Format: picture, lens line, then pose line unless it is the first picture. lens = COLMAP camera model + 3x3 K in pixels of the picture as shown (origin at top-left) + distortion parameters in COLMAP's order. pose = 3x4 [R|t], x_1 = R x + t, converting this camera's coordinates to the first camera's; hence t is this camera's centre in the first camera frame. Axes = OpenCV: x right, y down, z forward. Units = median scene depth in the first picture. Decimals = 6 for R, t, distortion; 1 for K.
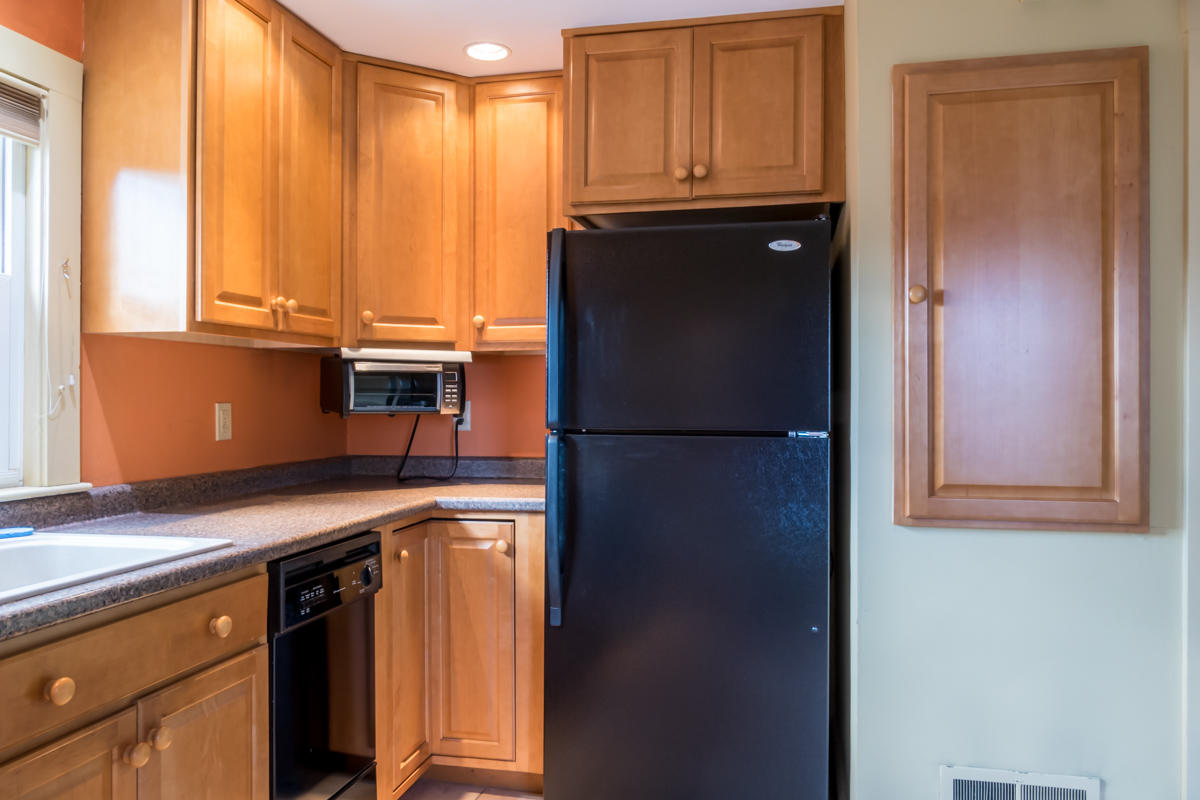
lens RADIAL K [[880.5, 0, 600.0], [0, 880.5, 400.0], [0, 0, 1]] dist [-0.010063, -0.000761]
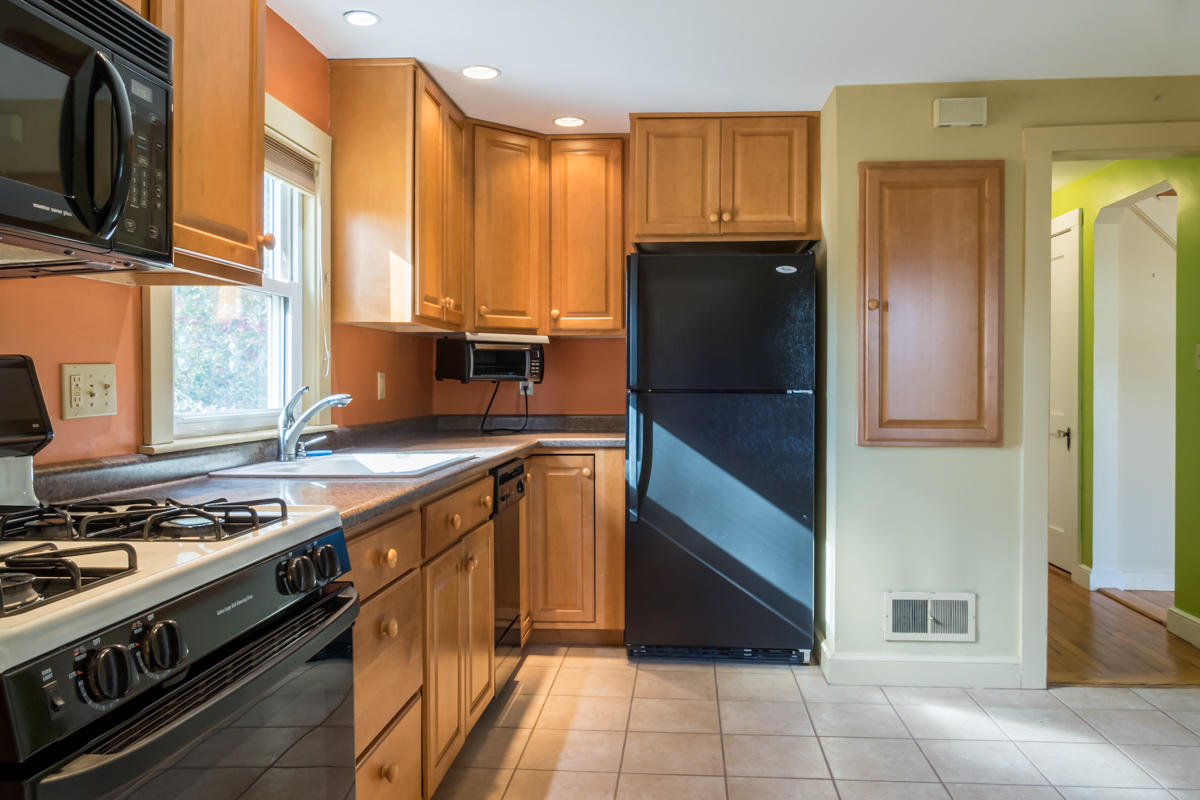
lens RADIAL K [[877.3, 0, 635.8], [0, 877.3, 395.7], [0, 0, 1]] dist [-0.004743, -0.001449]
pose [[0.987254, -0.003089, 0.159121, -0.272501], [0.000557, 0.999873, 0.015950, 0.019634], [-0.159150, -0.015658, 0.987130, -0.442673]]
